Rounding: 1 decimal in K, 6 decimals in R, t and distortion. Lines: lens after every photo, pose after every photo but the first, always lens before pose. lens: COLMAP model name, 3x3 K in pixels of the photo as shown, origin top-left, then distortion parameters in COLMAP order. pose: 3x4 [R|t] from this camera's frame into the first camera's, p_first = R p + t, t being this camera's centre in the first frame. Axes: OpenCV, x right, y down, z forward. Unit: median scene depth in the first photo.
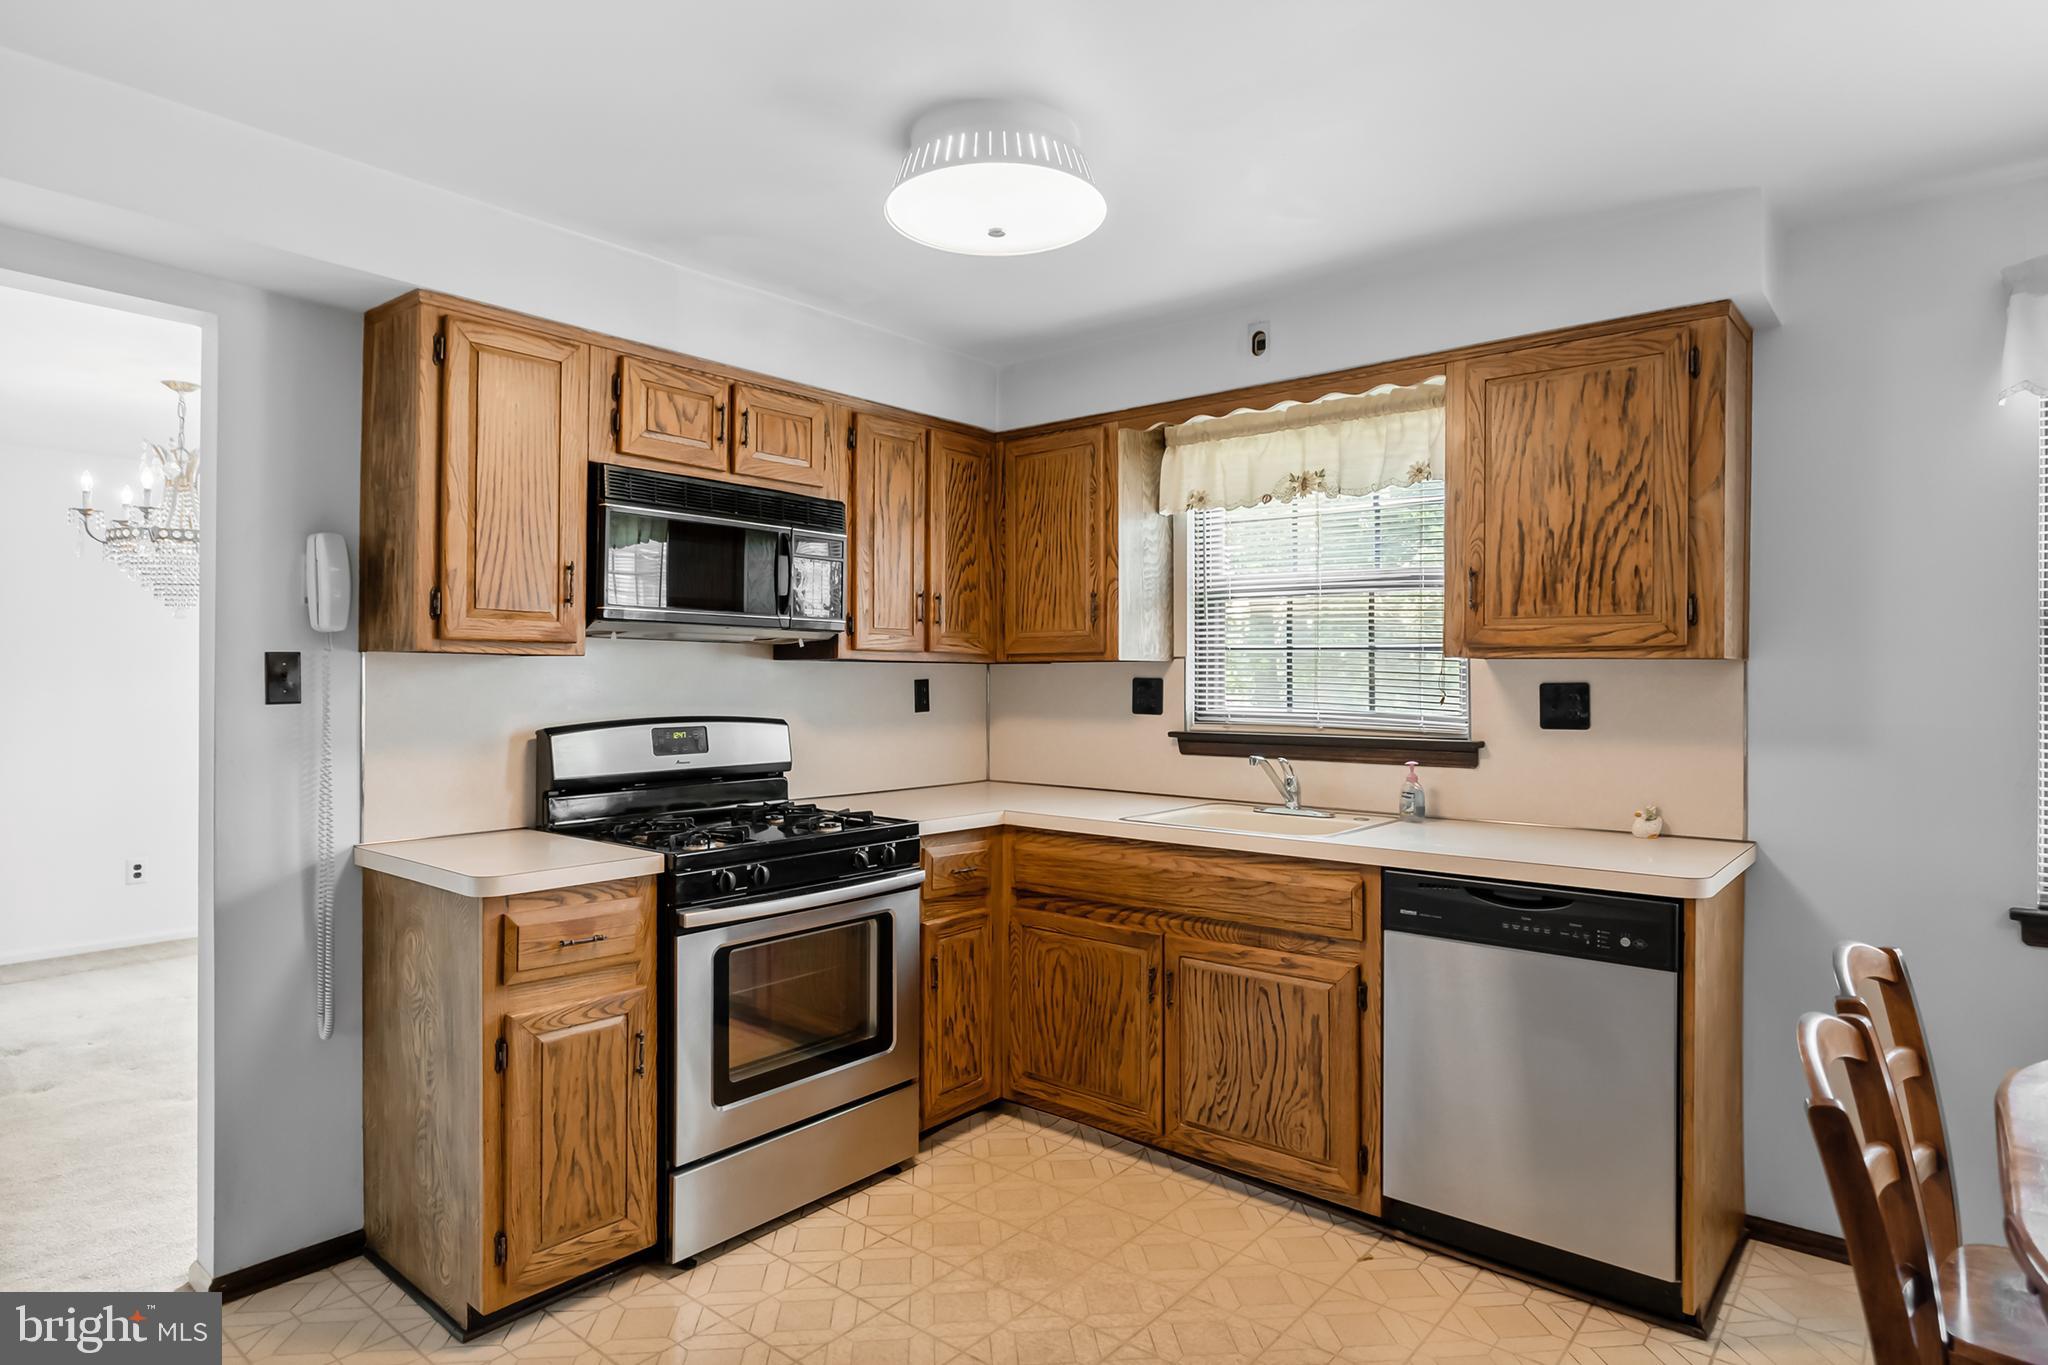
lens RADIAL K [[1125.5, 0, 1022.4], [0, 1125.5, 687.5], [0, 0, 1]] dist [-0.019473, -0.001560]
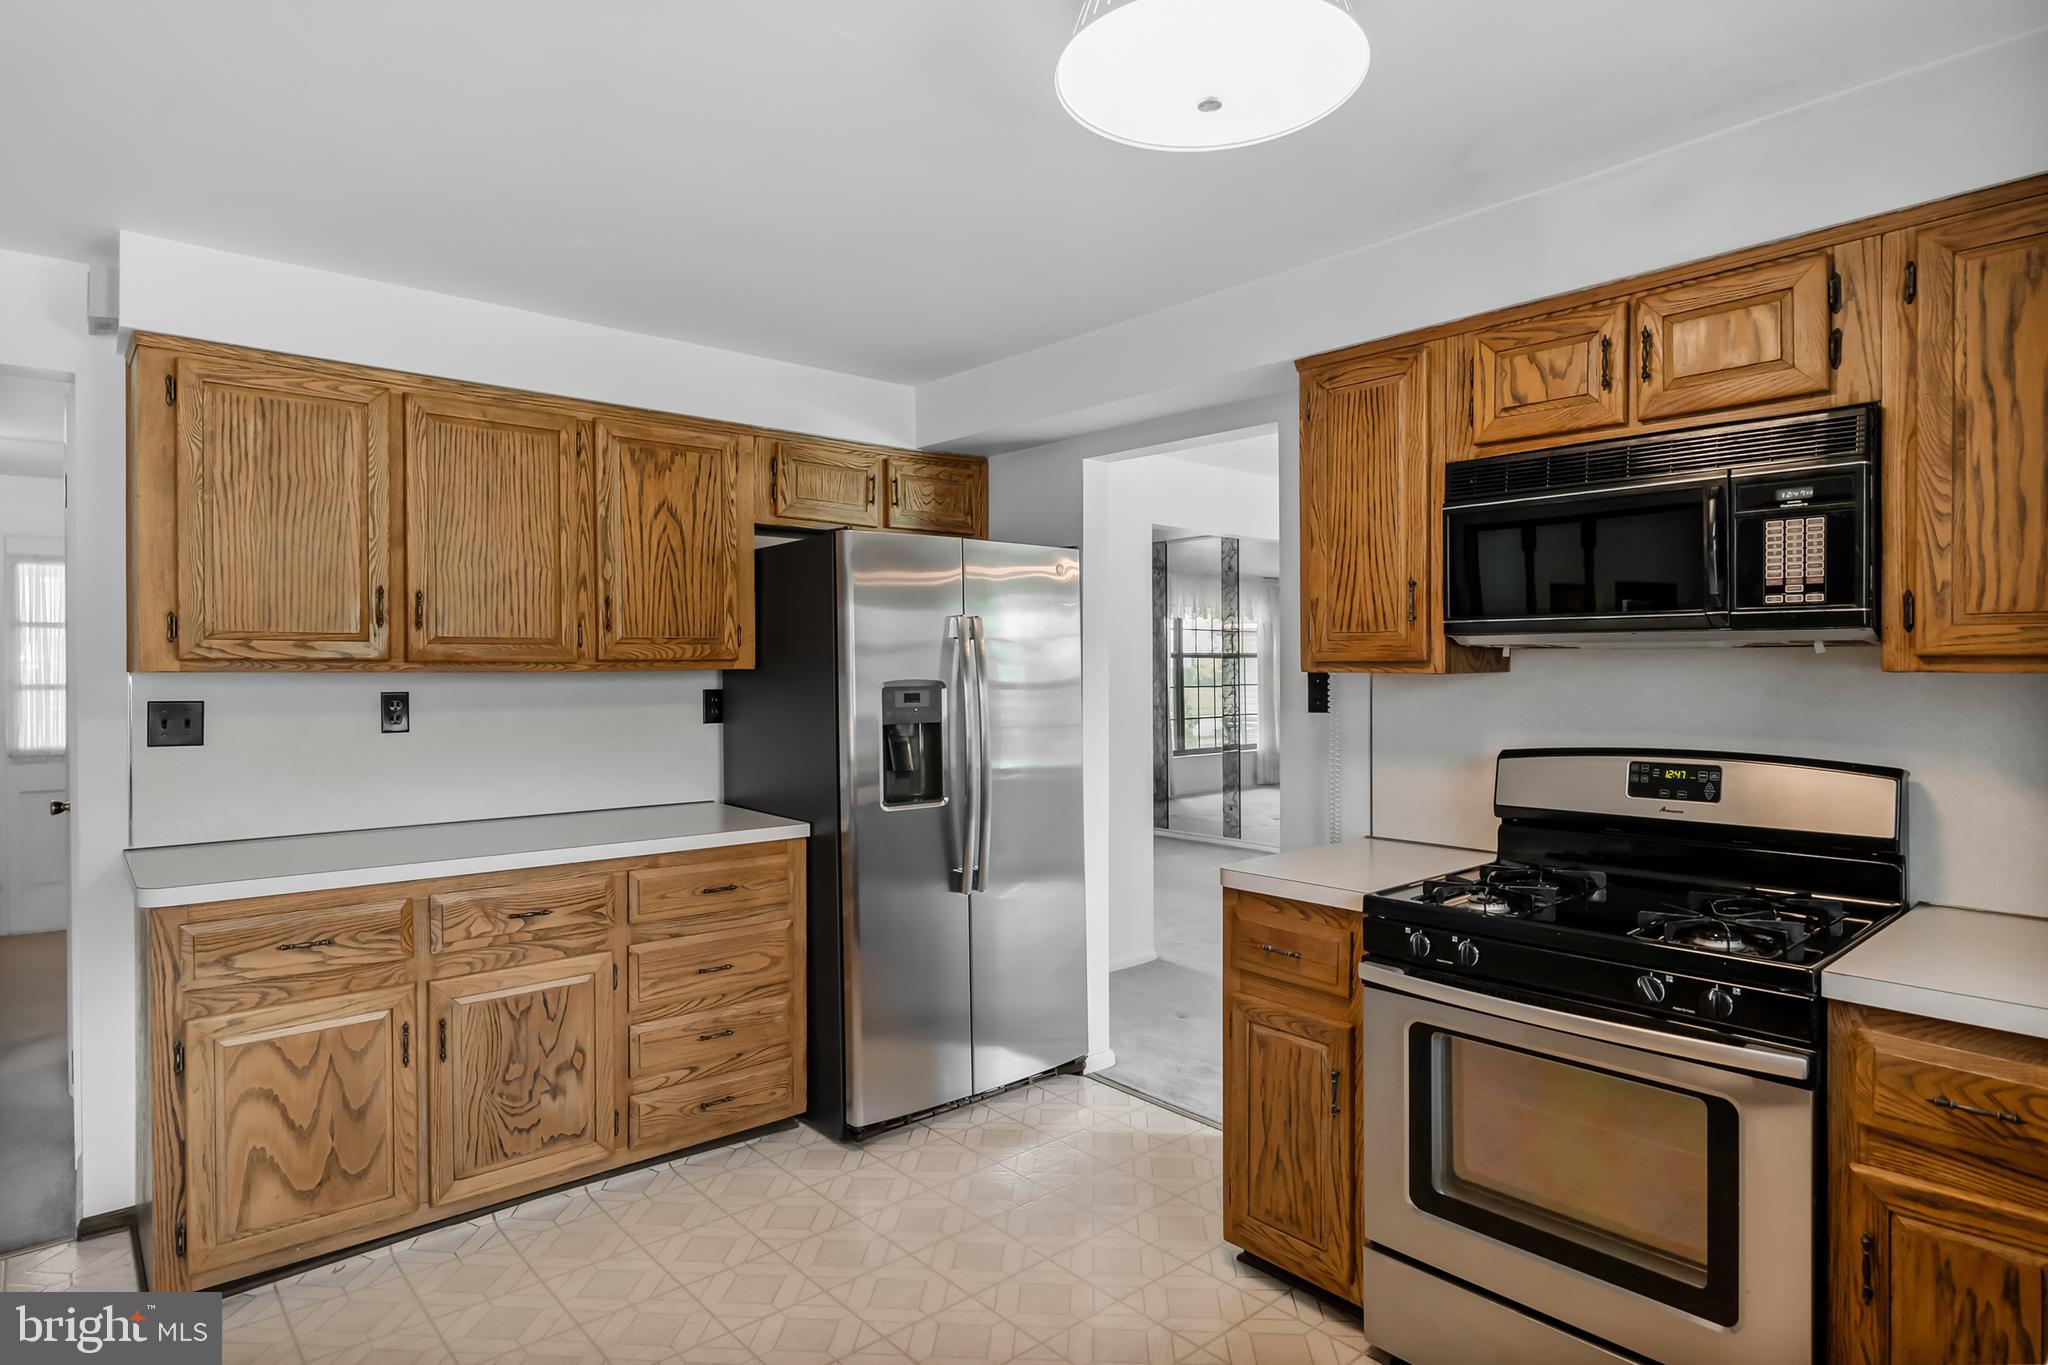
lens RADIAL K [[1125.5, 0, 1027.9], [0, 1125.5, 666.8], [0, 0, 1]] dist [-0.019473, -0.001560]
pose [[-0.167932, 0.002670, -0.985795, 0.560271], [0.001449, 0.999996, 0.002462, -0.035236], [0.985797, -0.001015, -0.167935, 0.777774]]
